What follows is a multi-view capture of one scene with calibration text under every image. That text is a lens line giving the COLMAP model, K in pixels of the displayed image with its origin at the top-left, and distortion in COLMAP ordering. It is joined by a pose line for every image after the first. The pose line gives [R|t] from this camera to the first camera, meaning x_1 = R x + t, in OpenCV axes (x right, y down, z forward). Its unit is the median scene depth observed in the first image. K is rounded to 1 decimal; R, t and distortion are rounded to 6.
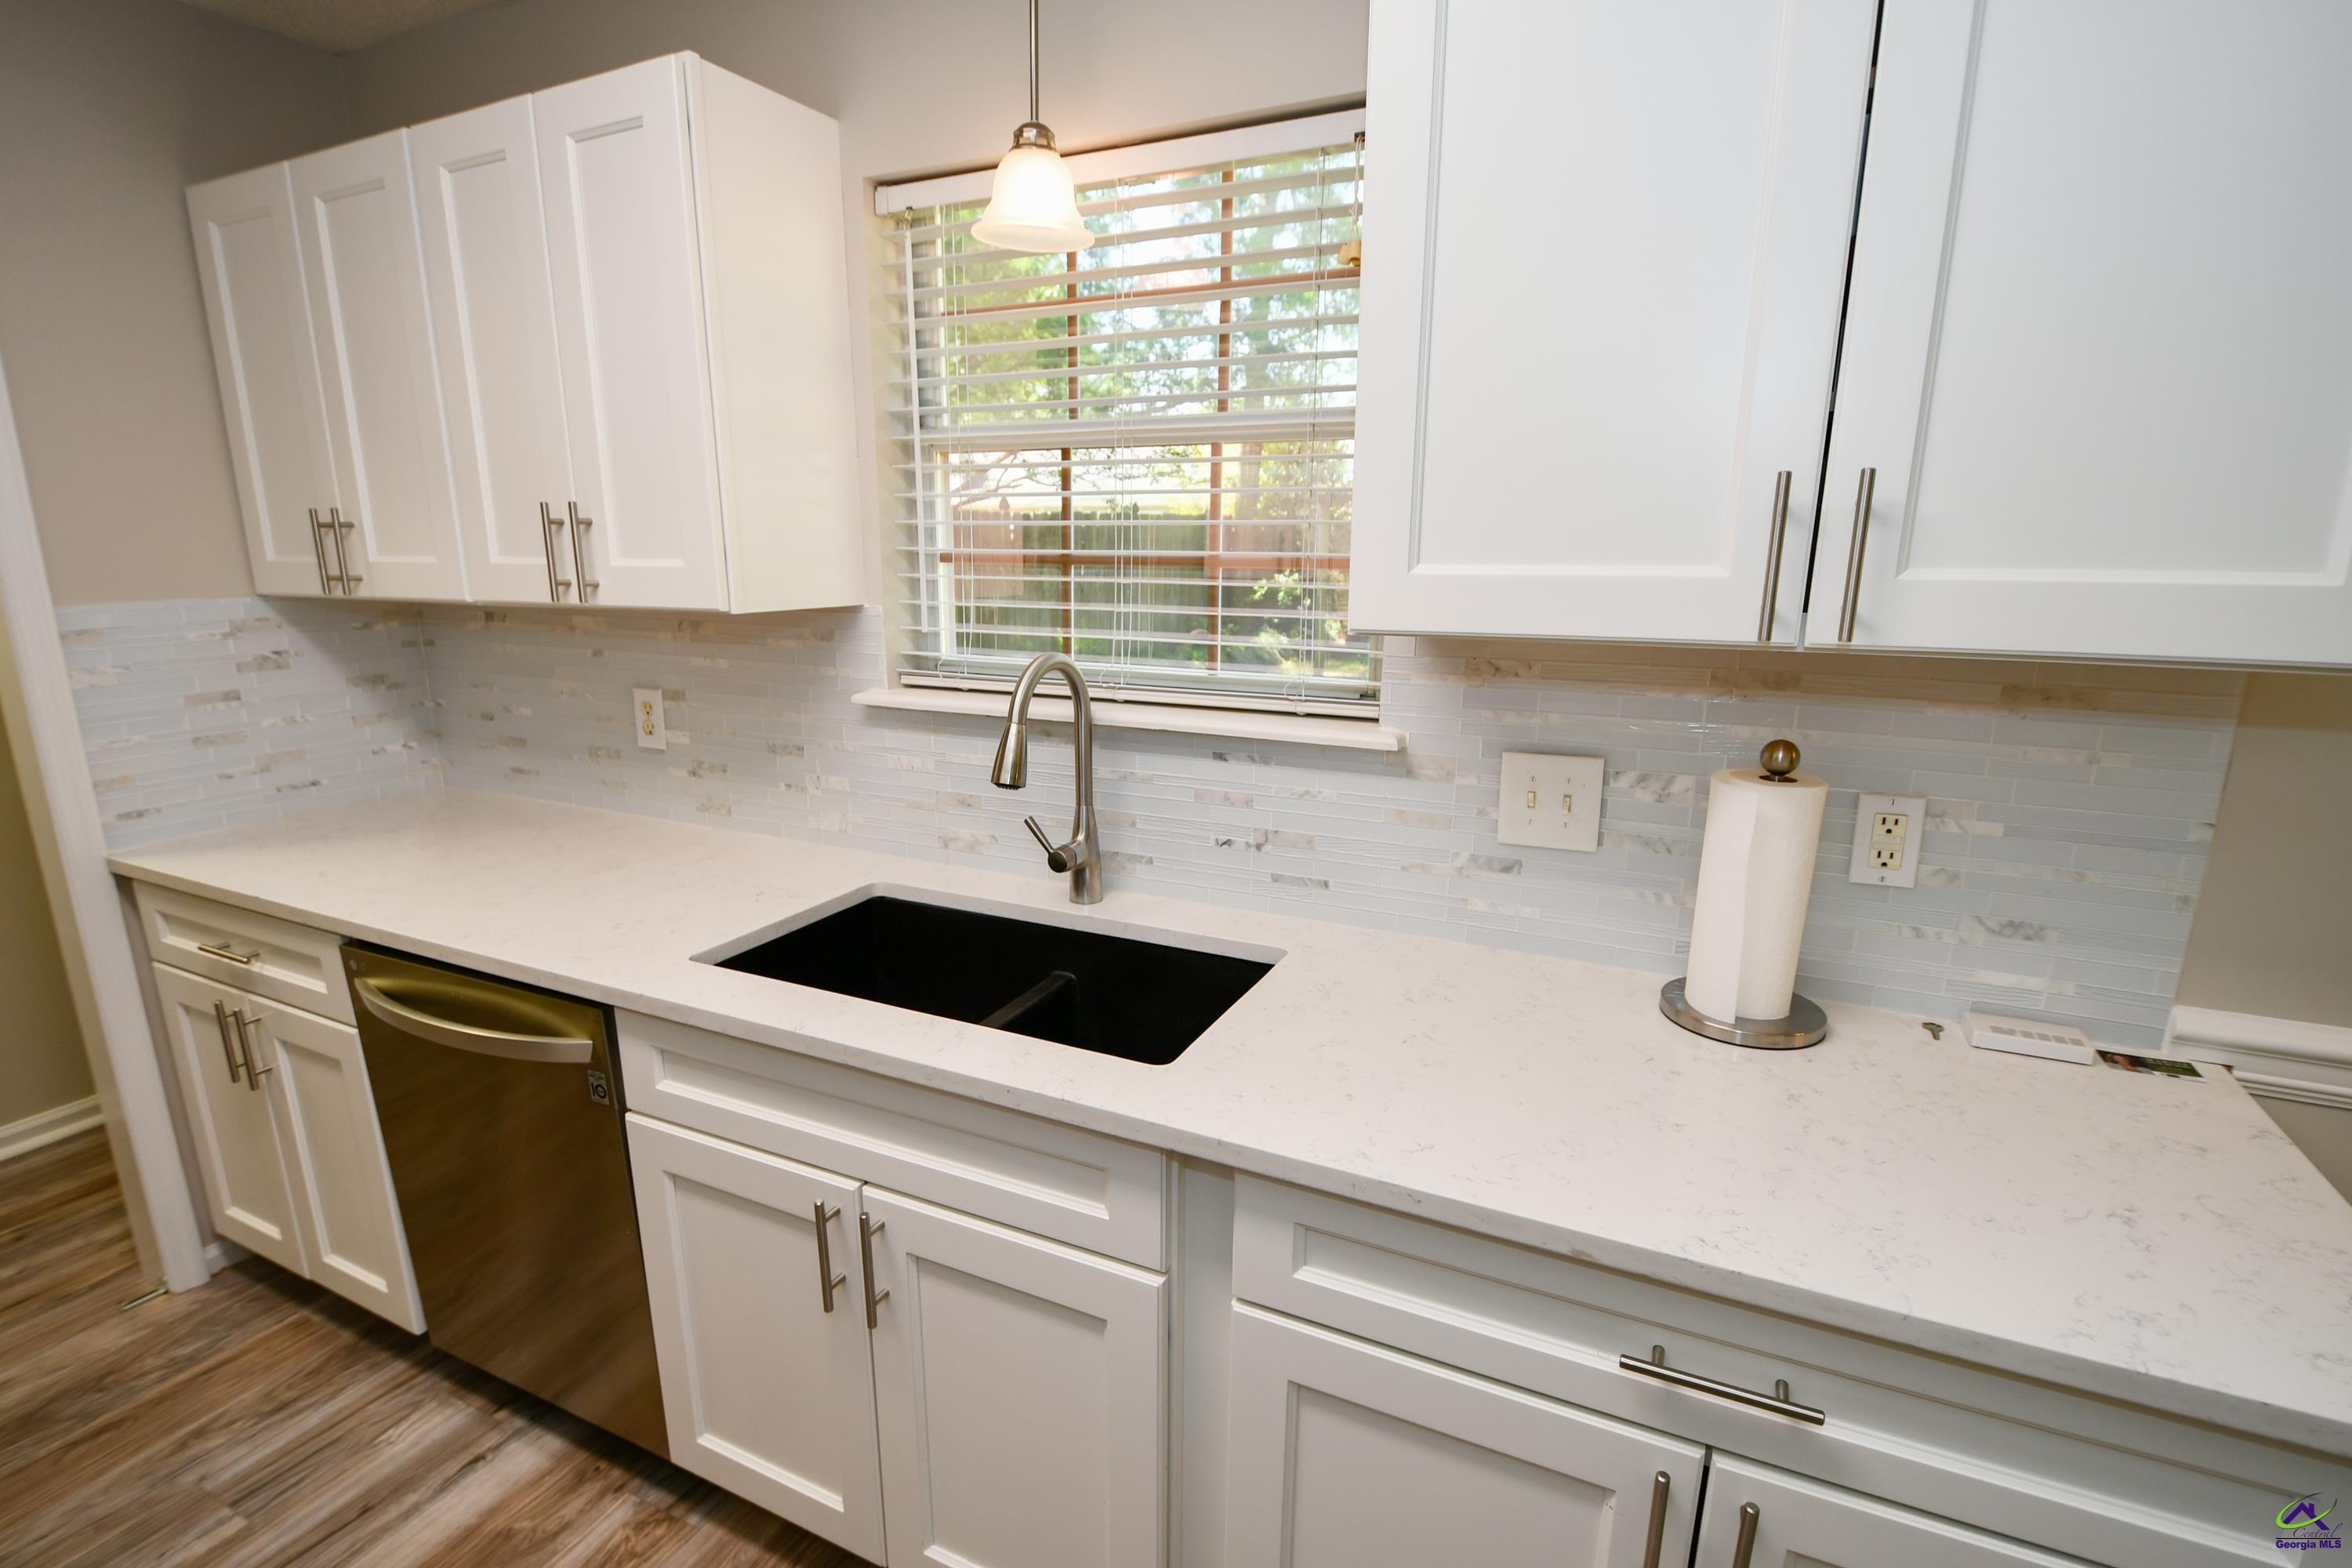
lens RADIAL K [[1121.4, 0, 1173.1], [0, 1121.4, 807.9], [0, 0, 1]] dist [-0.015306, 0.000034]
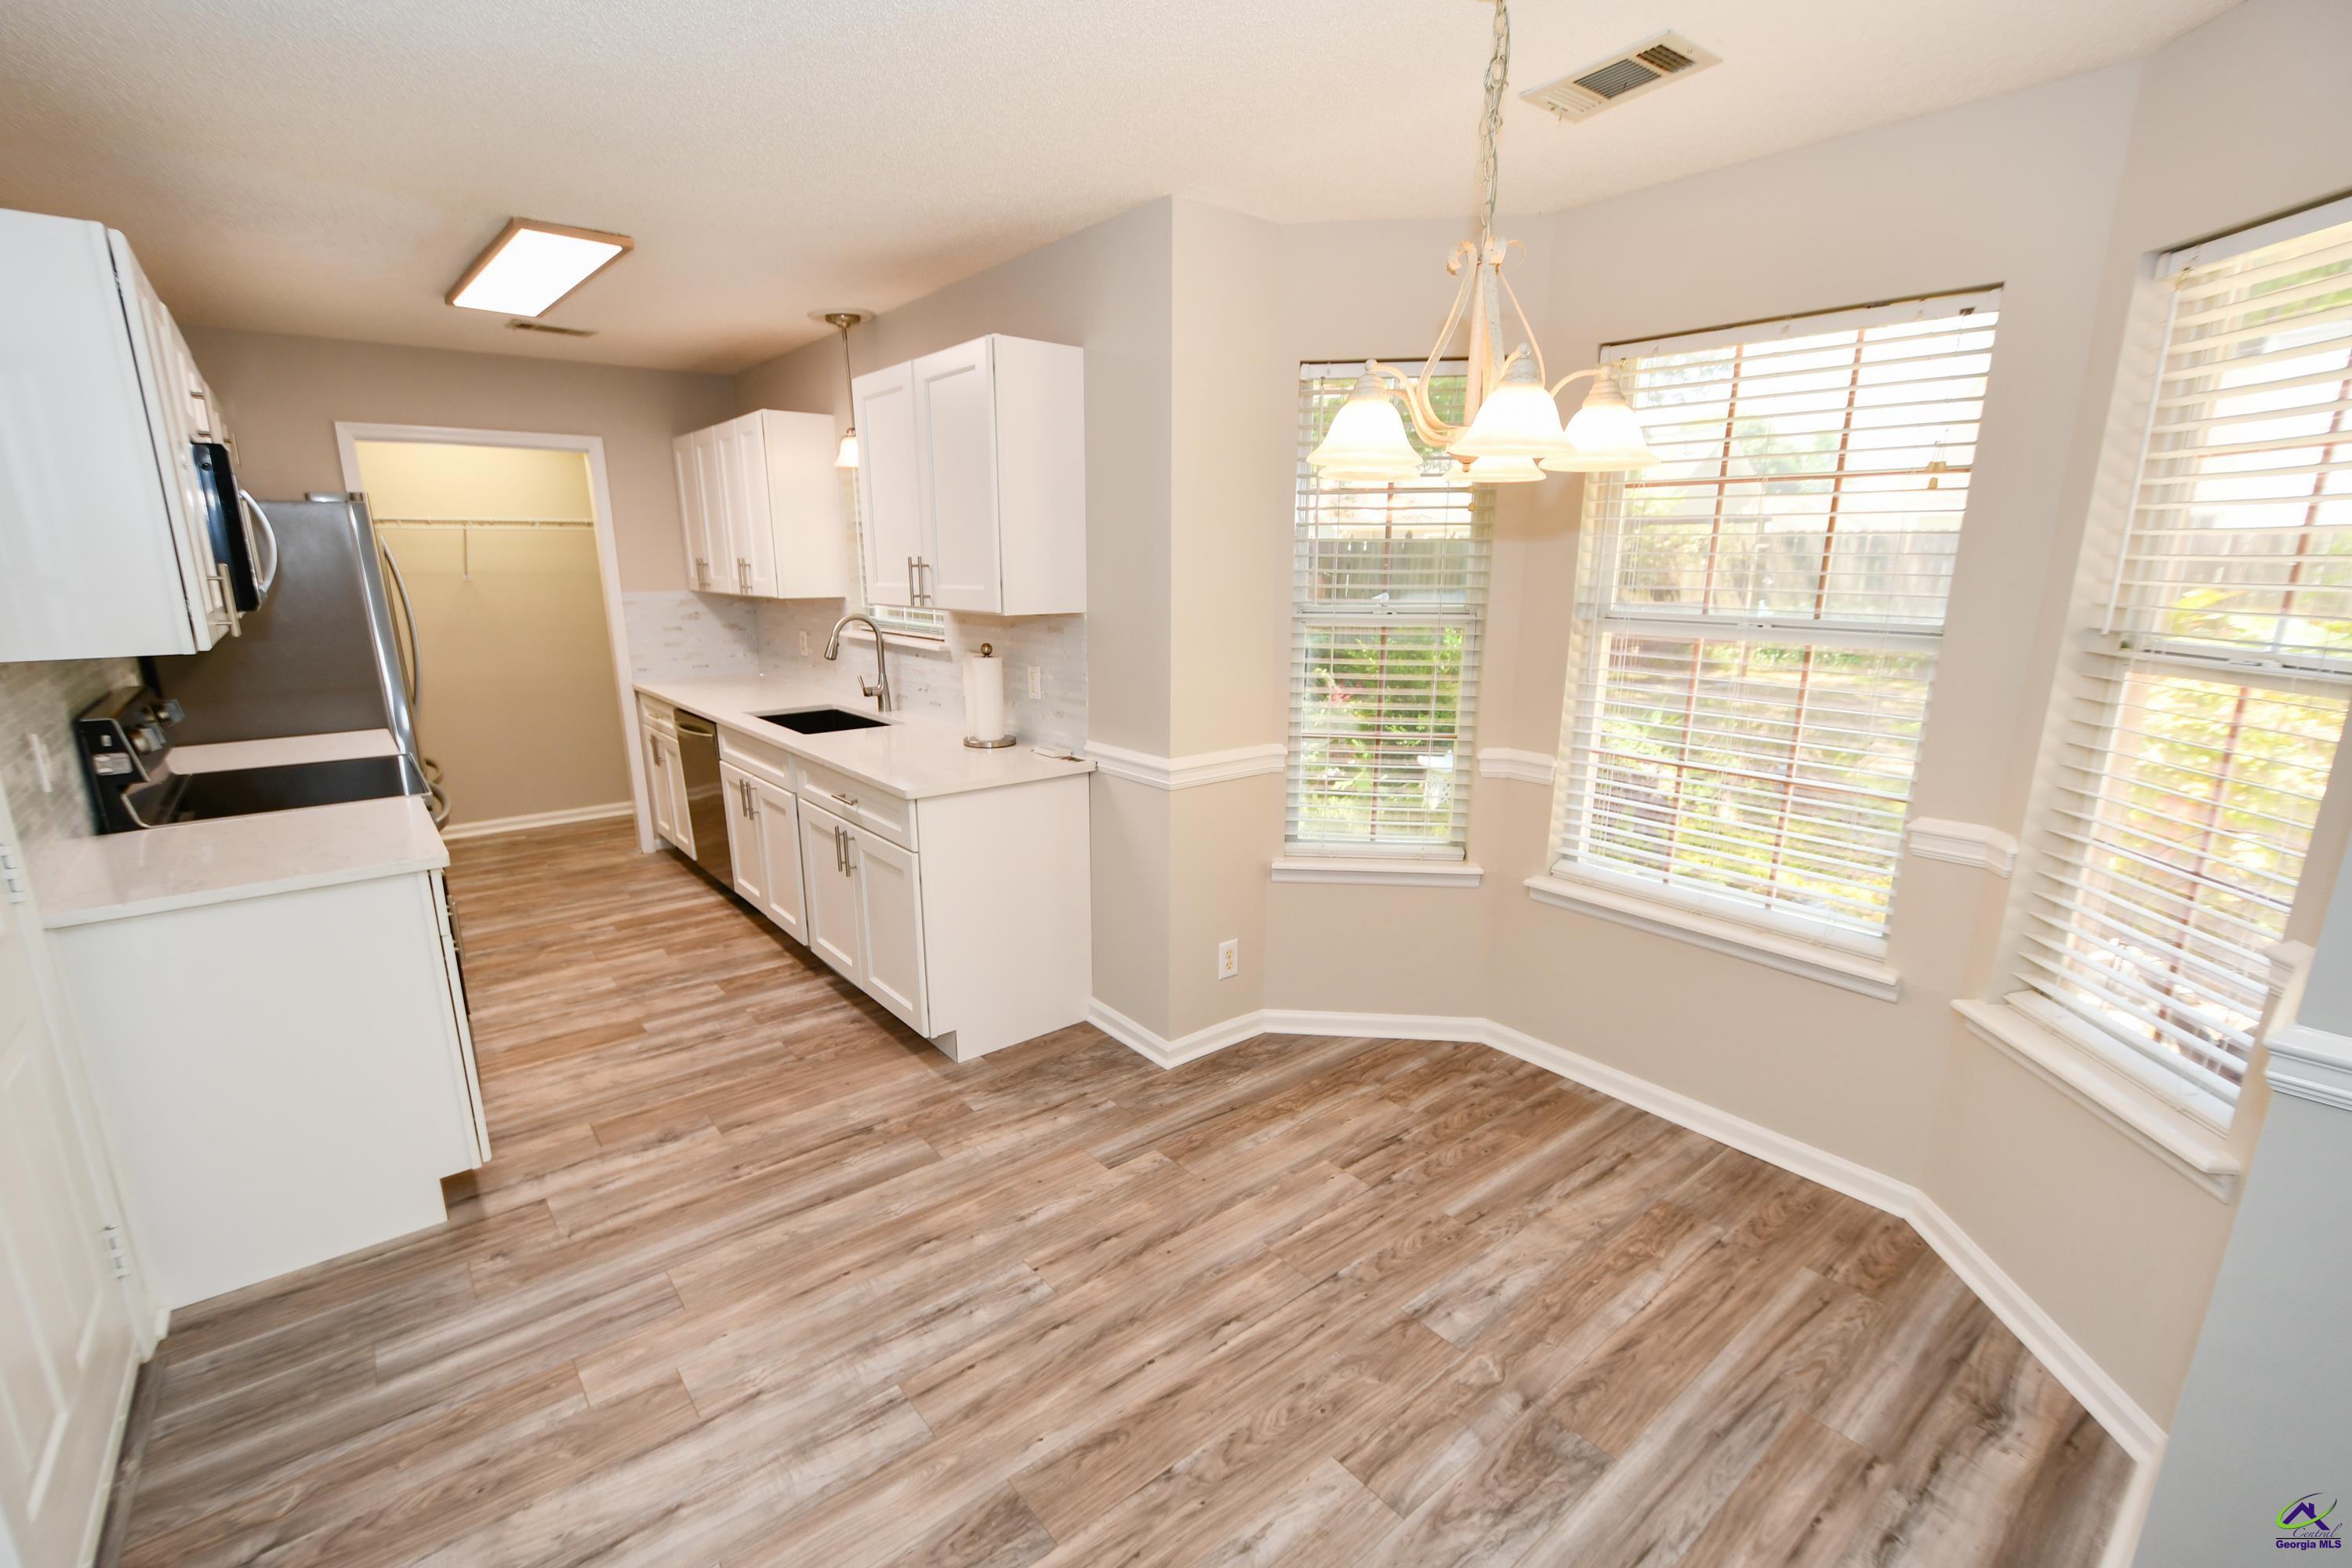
lens RADIAL K [[1027.4, 0, 1150.4], [0, 1027.4, 814.1], [0, 0, 1]] dist [0.010147, -0.010413]
pose [[0.901824, 0.102099, -0.419868, 1.570197], [-0.098727, 0.994668, 0.029821, 0.196278], [0.420674, 0.014559, 0.907095, -0.940591]]
